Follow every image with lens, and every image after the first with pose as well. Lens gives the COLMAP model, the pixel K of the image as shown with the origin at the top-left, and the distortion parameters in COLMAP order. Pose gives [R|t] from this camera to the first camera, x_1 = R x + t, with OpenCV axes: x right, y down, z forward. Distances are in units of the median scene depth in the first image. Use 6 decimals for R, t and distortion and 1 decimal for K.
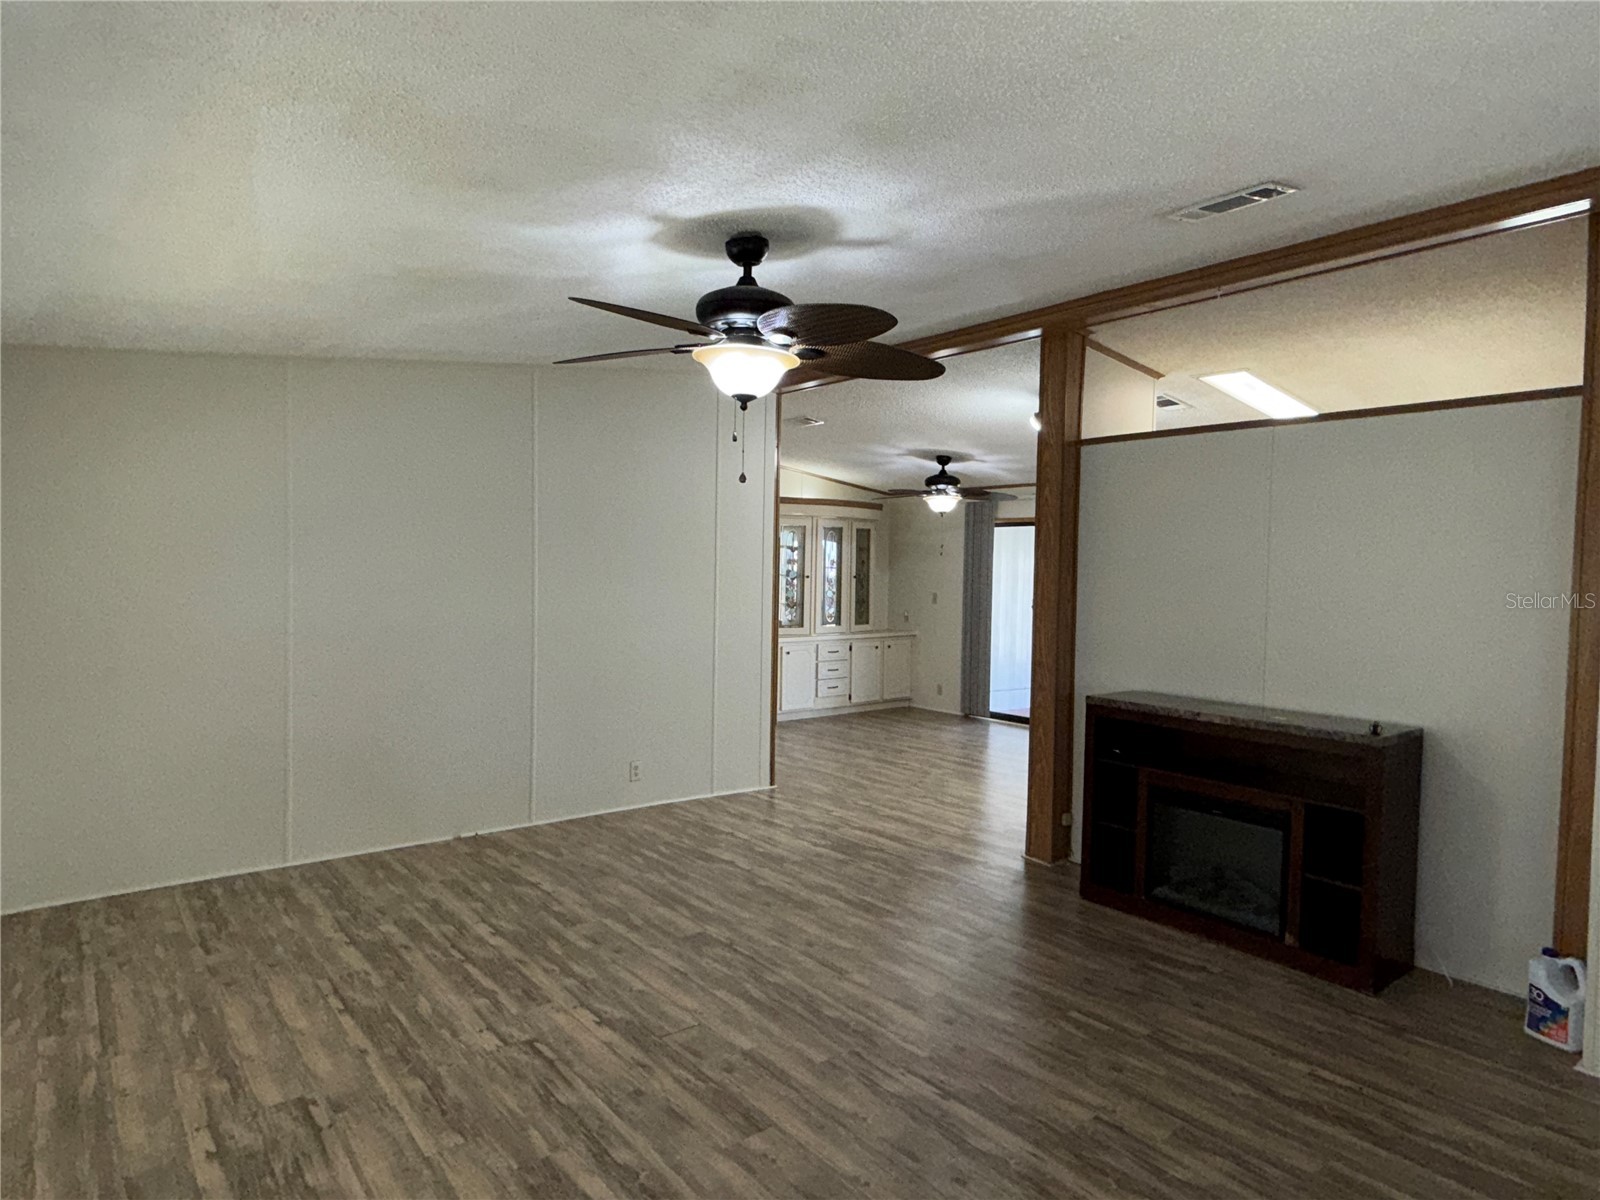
lens RADIAL K [[951.5, 0, 801.7], [0, 951.5, 587.2], [0, 0, 1]] dist [0.002771, -0.001013]
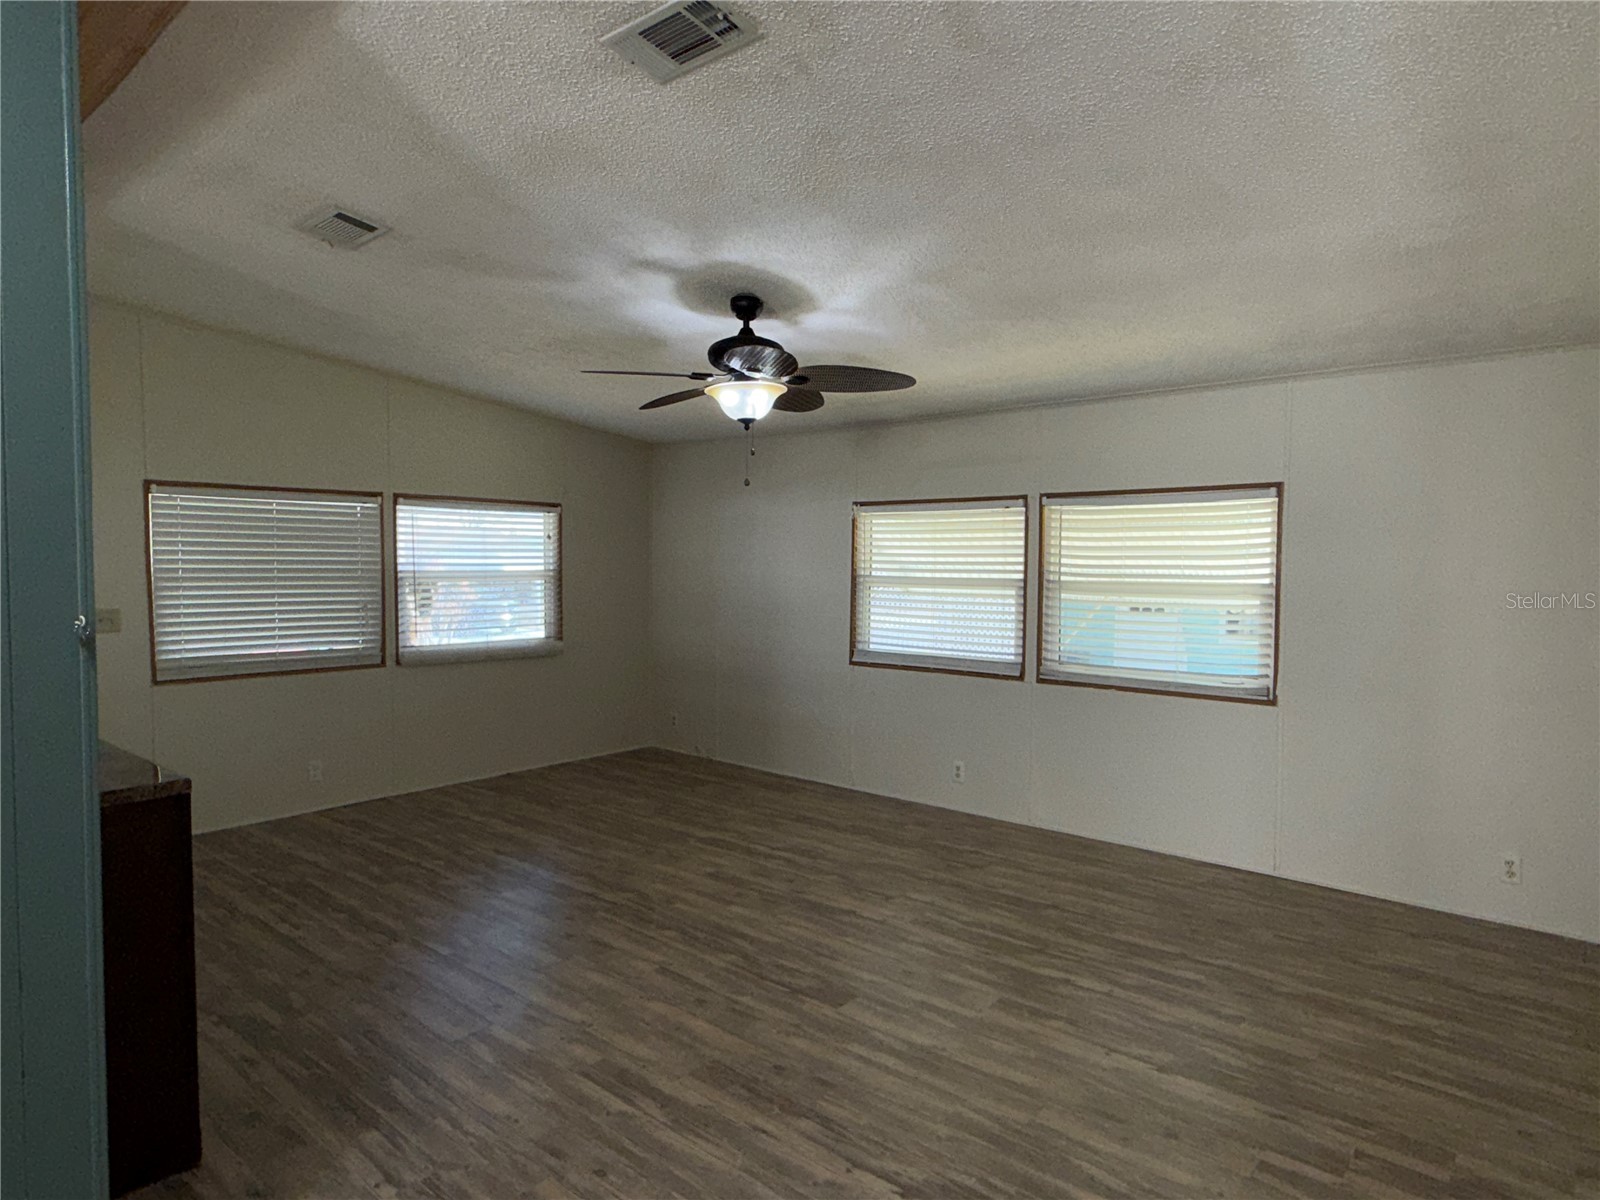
lens RADIAL K [[951.5, 0, 799.8], [0, 951.5, 602.4], [0, 0, 1]] dist [0.002771, -0.001013]
pose [[-0.982483, -0.015433, -0.185714, 0.114624], [-0.027196, 0.997770, 0.060960, -0.034947], [0.184359, 0.064943, -0.980711, 2.493843]]
